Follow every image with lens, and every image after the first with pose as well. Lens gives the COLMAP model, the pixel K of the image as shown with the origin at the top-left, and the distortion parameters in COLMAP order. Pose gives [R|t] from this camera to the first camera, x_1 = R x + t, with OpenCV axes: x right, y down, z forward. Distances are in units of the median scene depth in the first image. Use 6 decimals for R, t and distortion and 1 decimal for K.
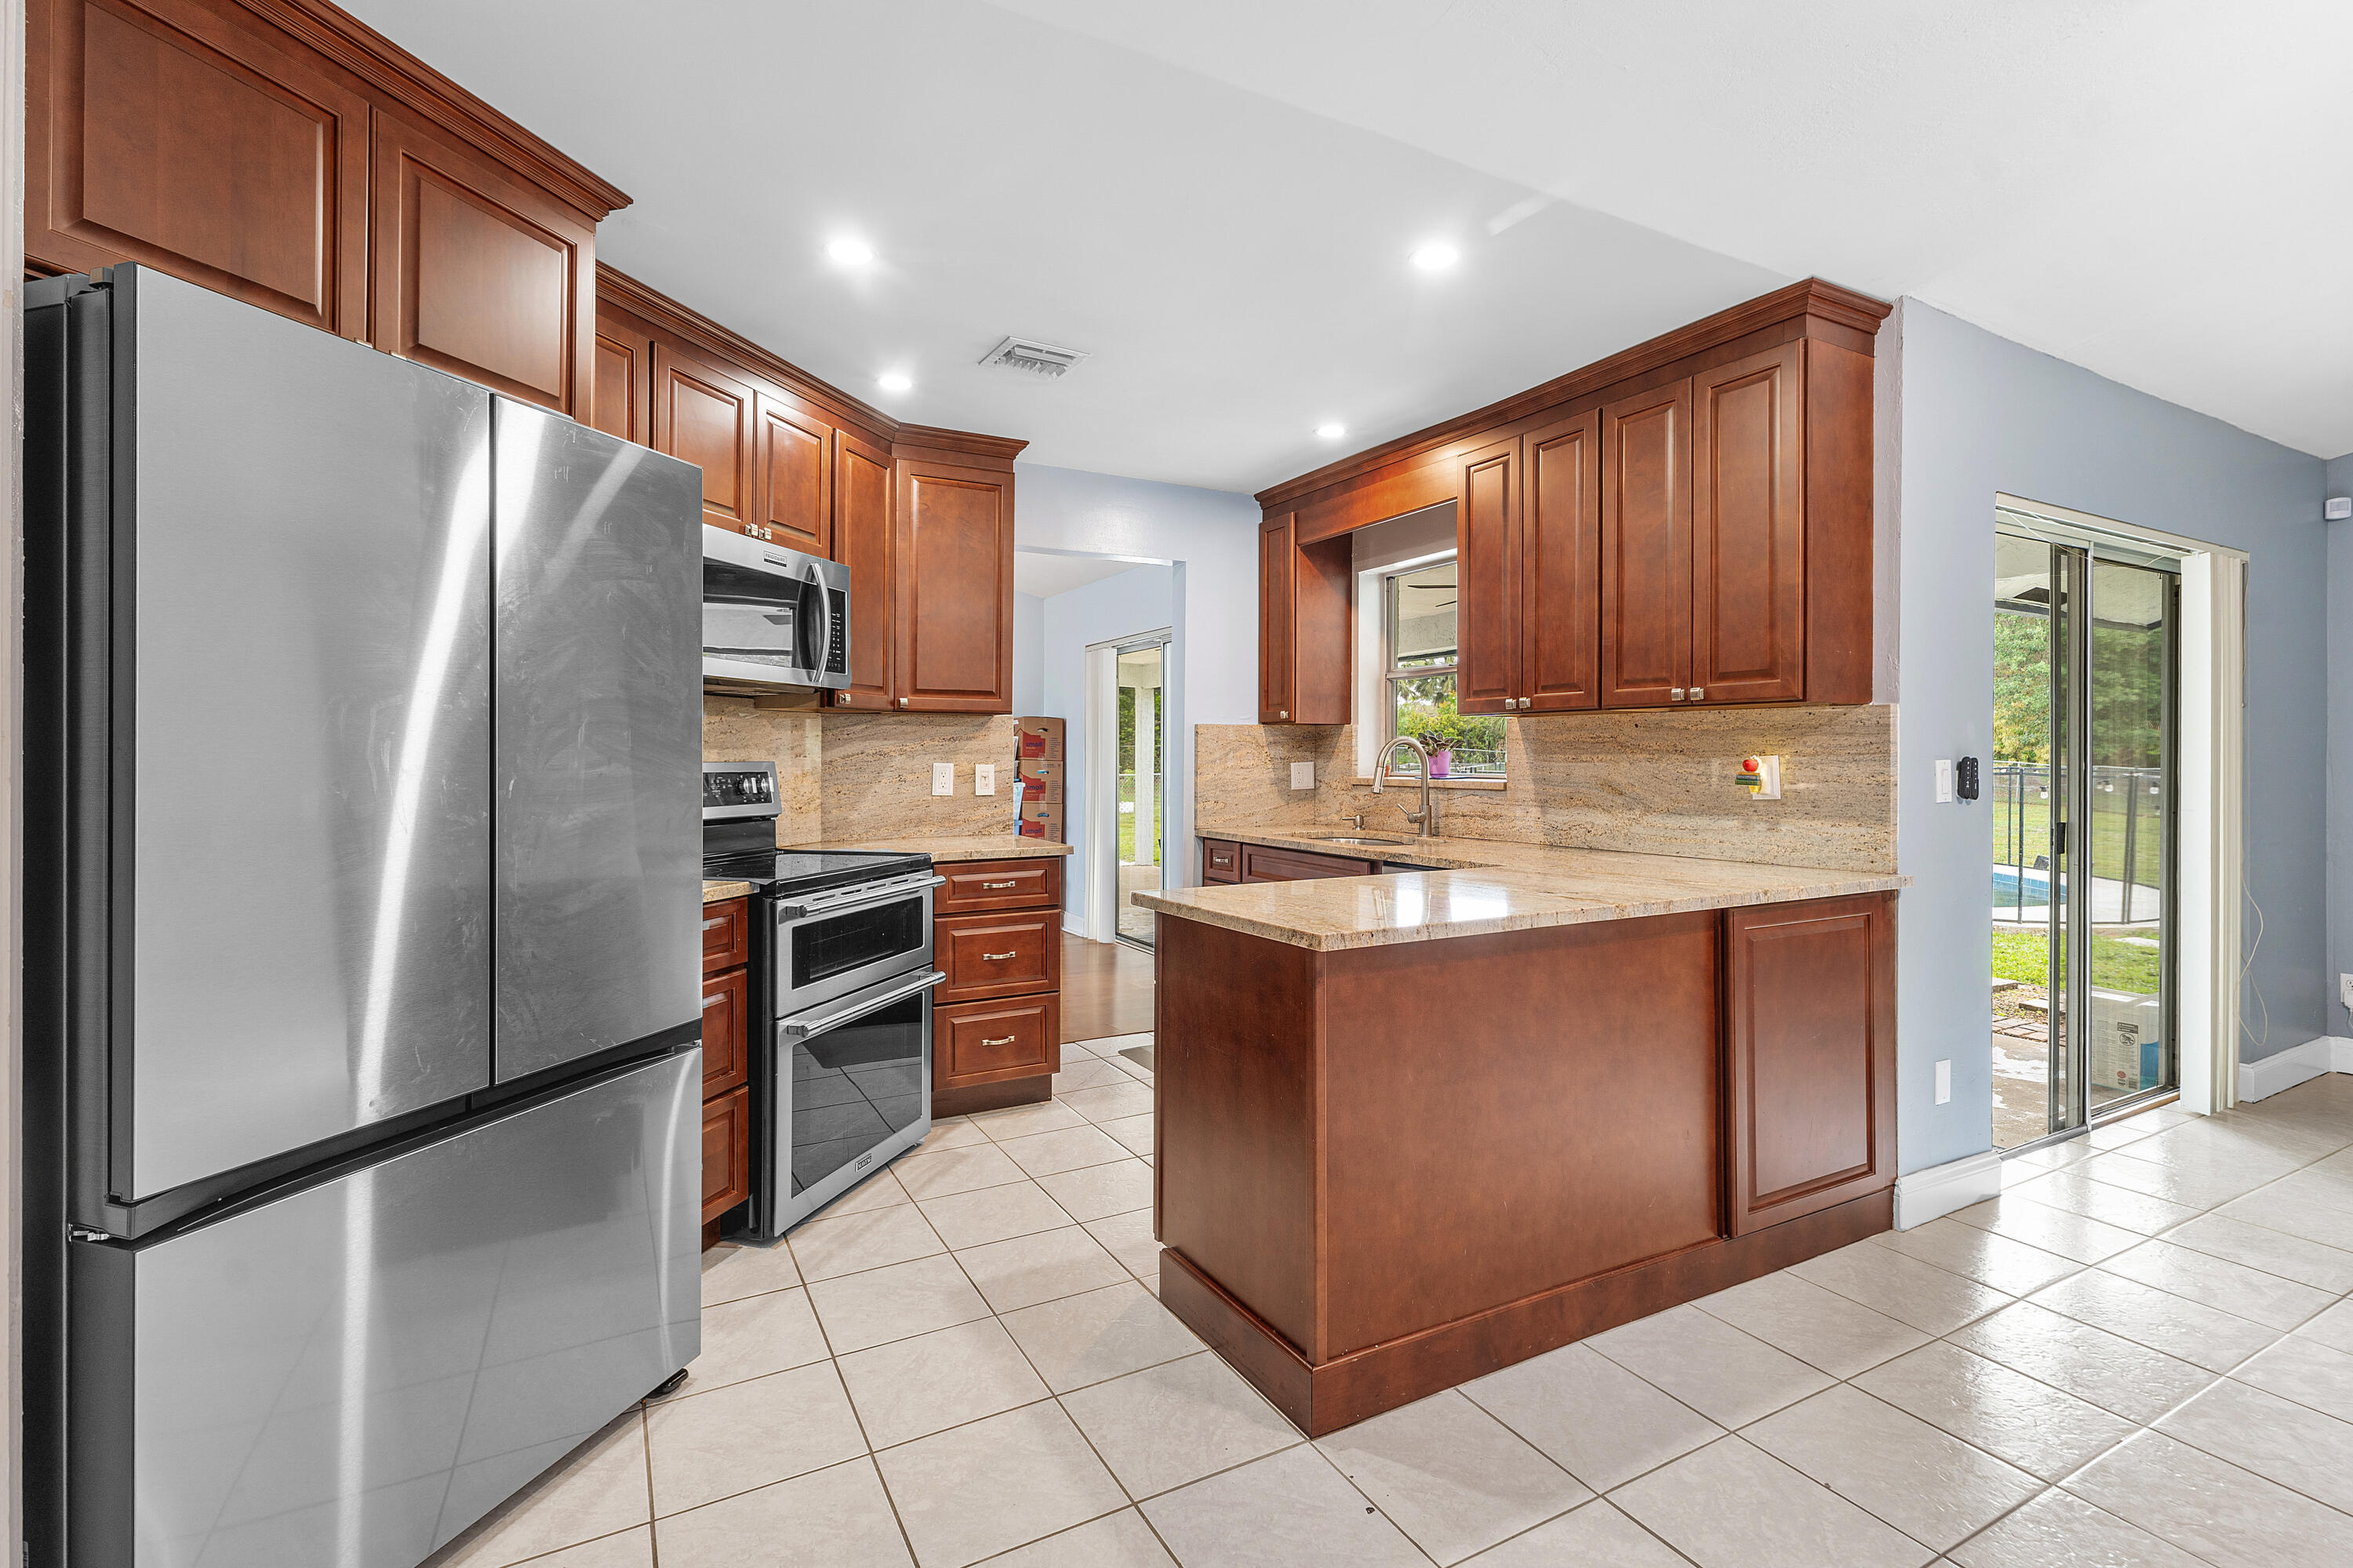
lens RADIAL K [[1109.7, 0, 1223.5], [0, 1109.7, 749.7], [0, 0, 1]] dist [0.000542, -0.000441]
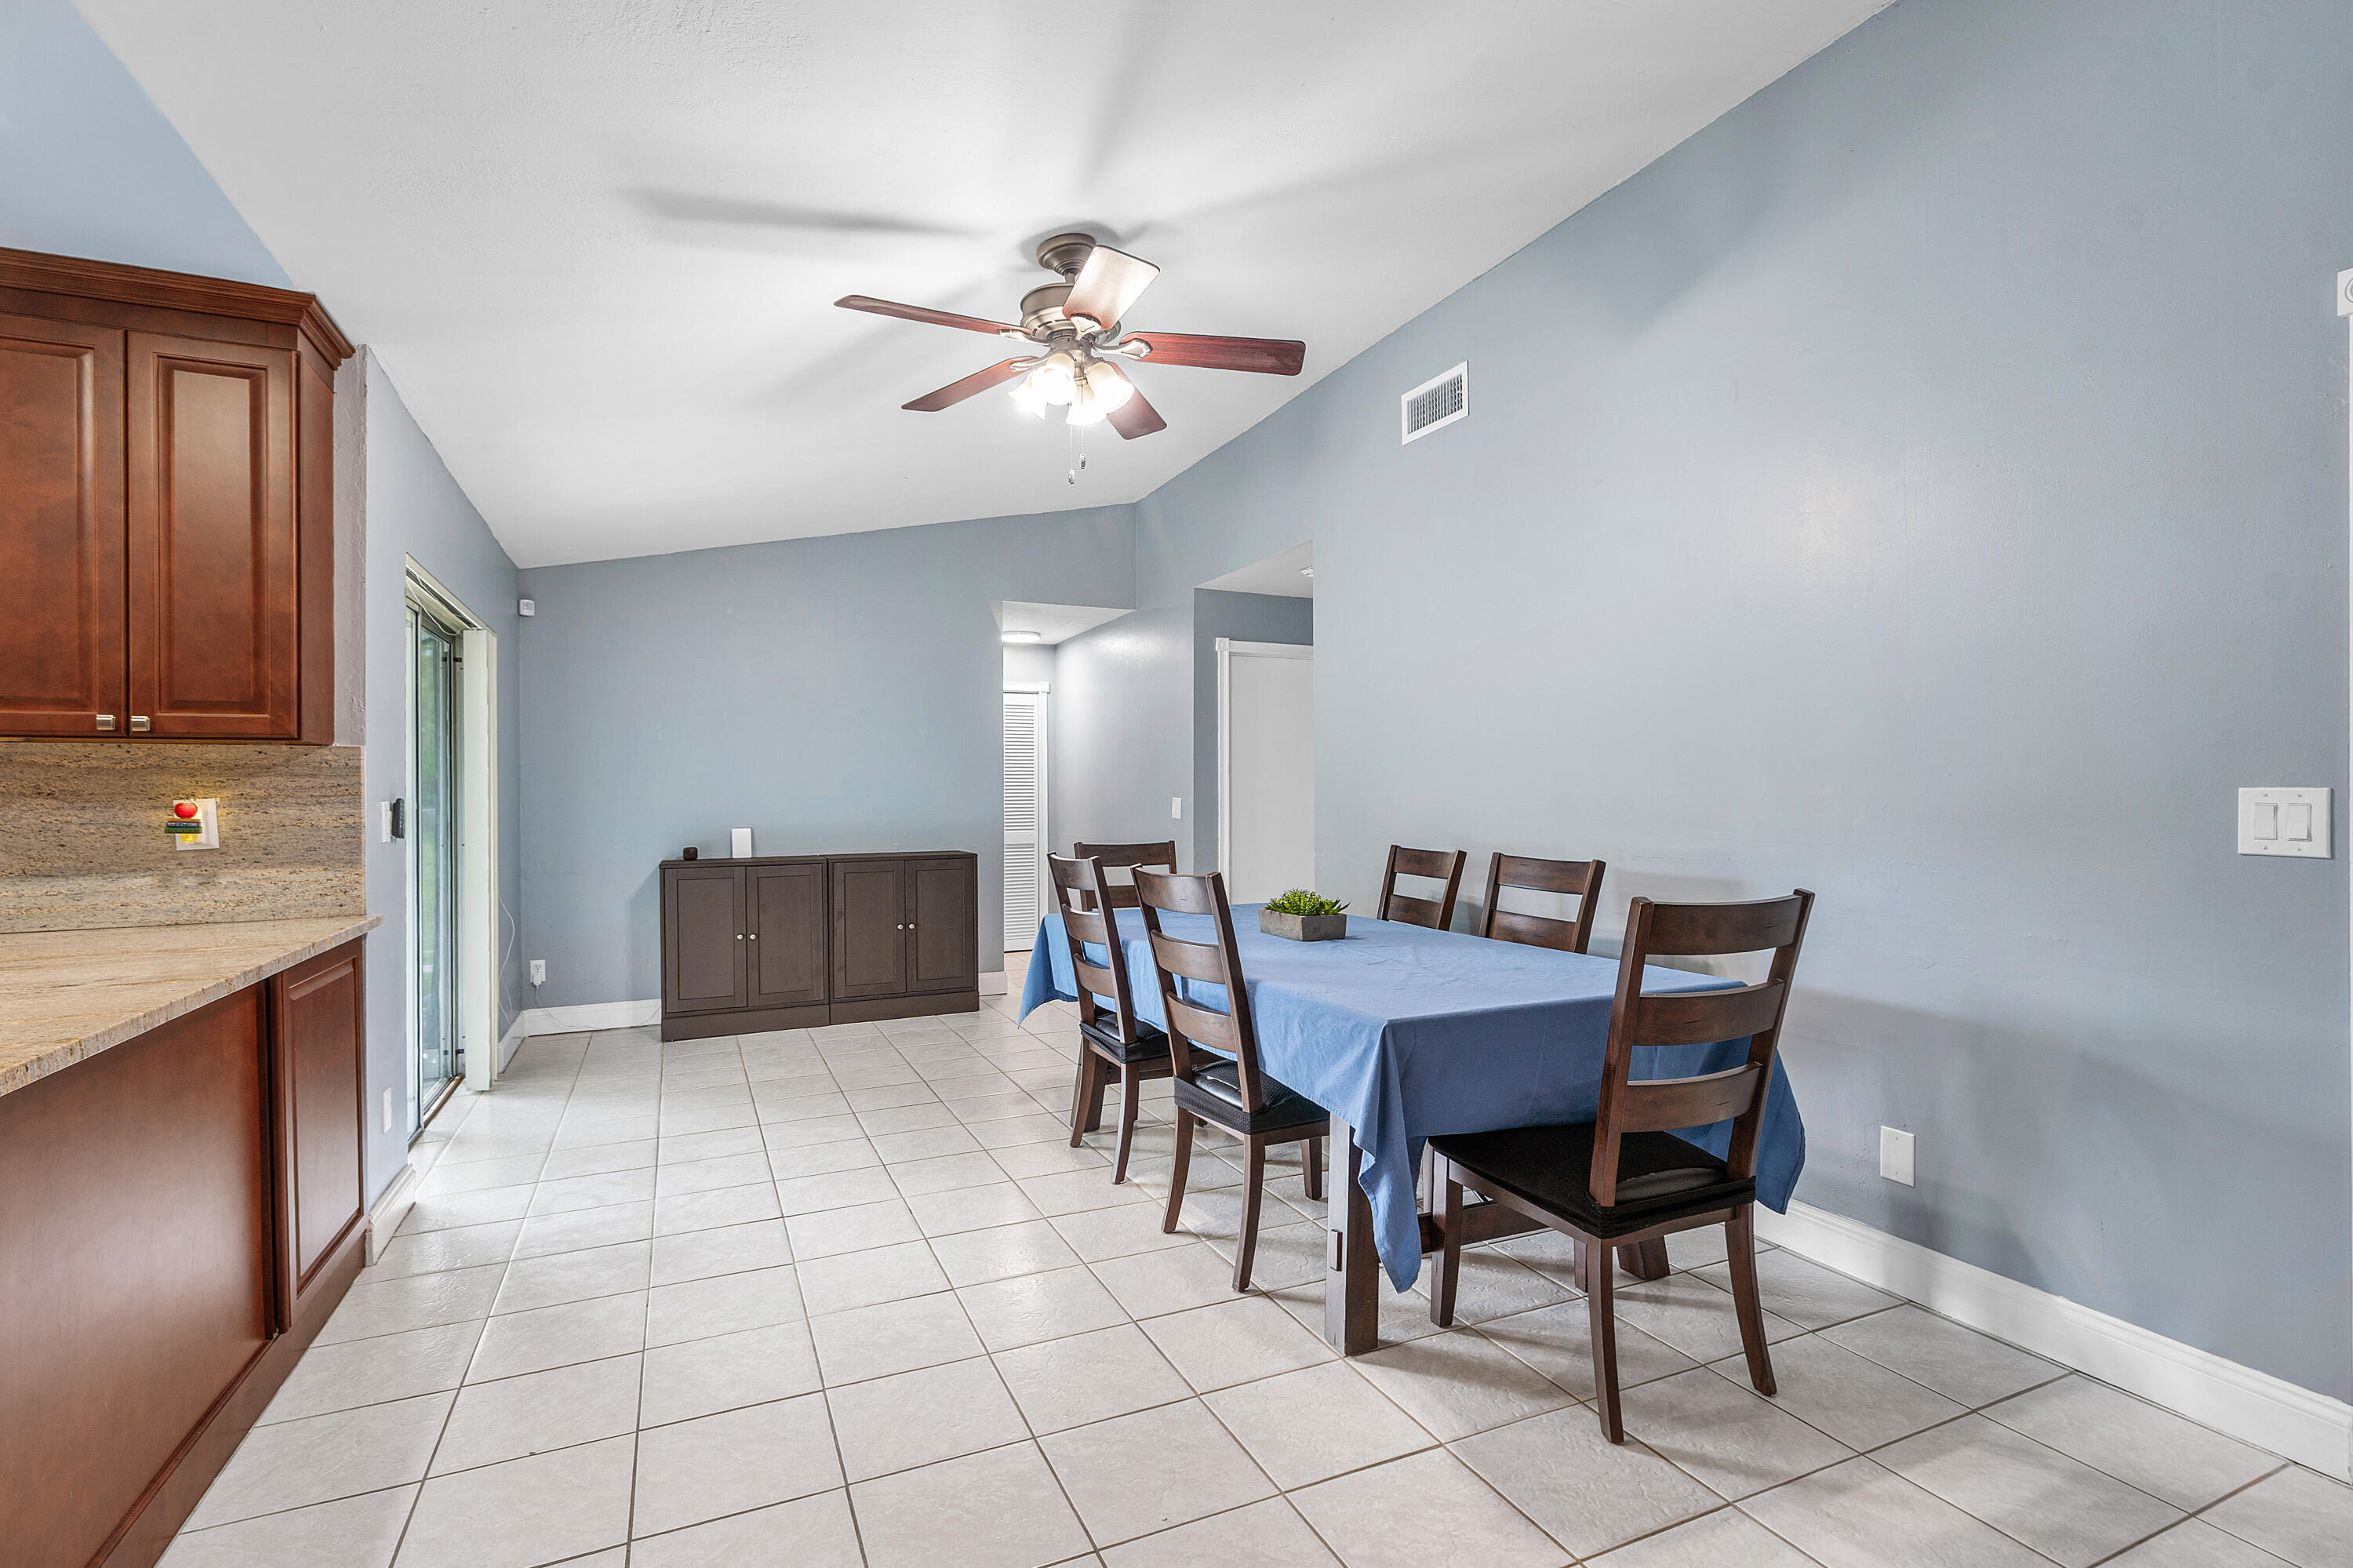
lens RADIAL K [[1109.7, 0, 1185.3], [0, 1109.7, 793.6], [0, 0, 1]] dist [0.000542, -0.000441]
pose [[0.061884, -0.002880, 0.998079, -0.341748], [0.001924, 0.999994, 0.002766, 0.000286], [-0.998082, 0.001749, 0.061889, 0.182023]]
